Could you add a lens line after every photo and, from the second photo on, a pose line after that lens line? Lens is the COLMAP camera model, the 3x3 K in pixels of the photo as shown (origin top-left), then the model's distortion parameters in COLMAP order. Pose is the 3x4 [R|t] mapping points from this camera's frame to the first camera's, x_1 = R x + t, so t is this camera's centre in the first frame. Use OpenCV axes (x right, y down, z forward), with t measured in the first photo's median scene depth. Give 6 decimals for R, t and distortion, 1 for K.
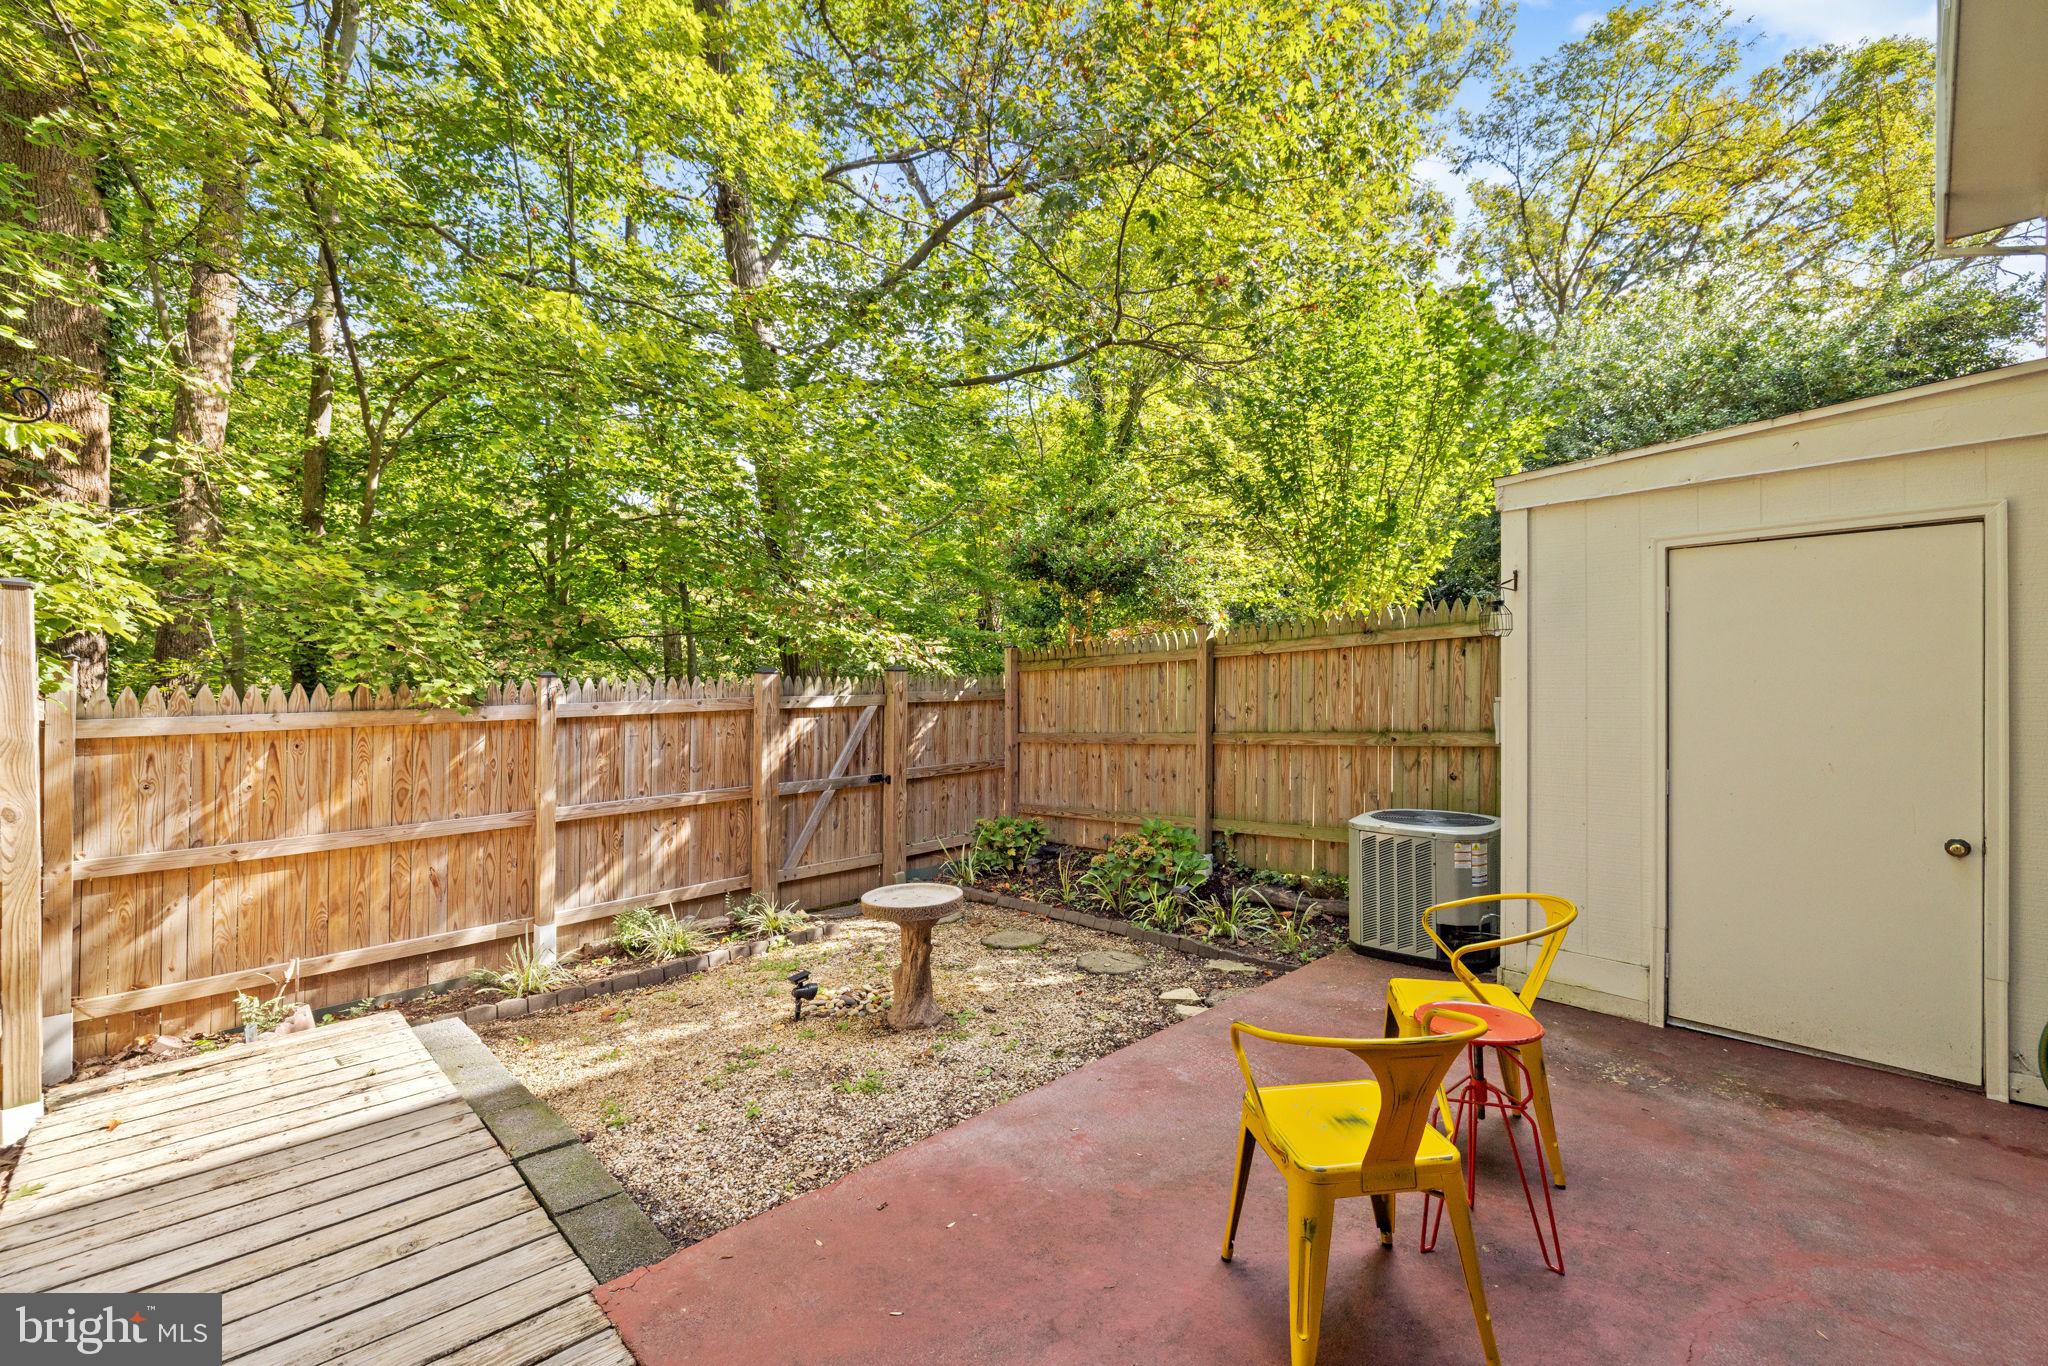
lens RADIAL K [[934.7, 0, 1024.0], [0, 934.7, 683.0], [0, 0, 1]] dist [0.002035, -0.000110]
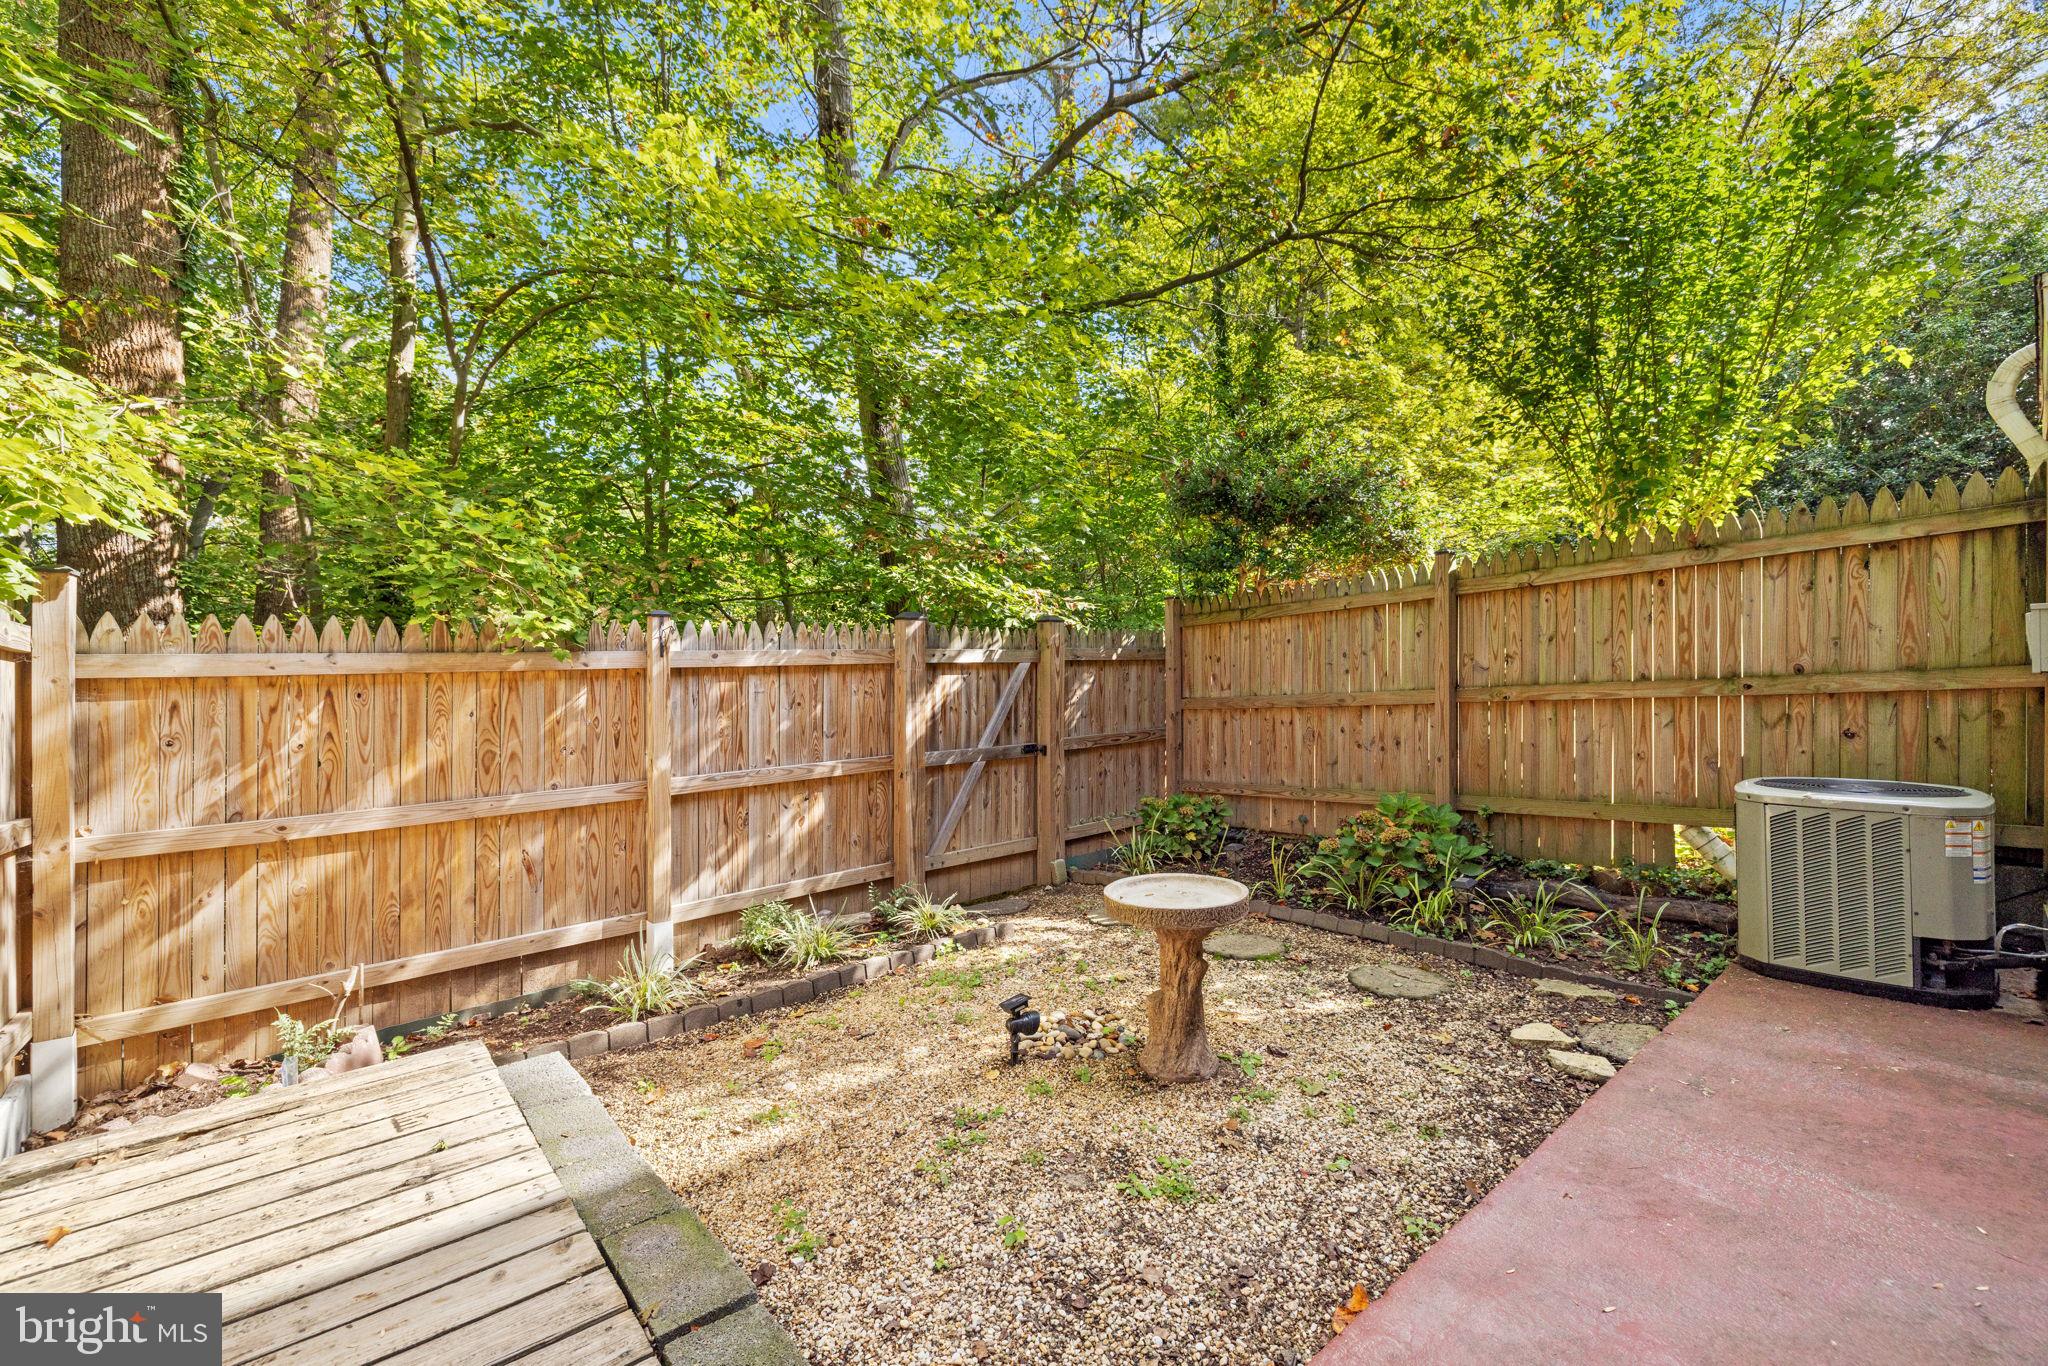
lens RADIAL K [[880.3, 0, 1003.2], [0, 880.3, 686.9], [0, 0, 1]] dist [0.001079, 0.000312]
pose [[0.997496, -0.008786, -0.070174, -0.169652], [0.009008, 0.999955, 0.002849, 0.058906], [0.070146, -0.003474, 0.997531, 0.275902]]
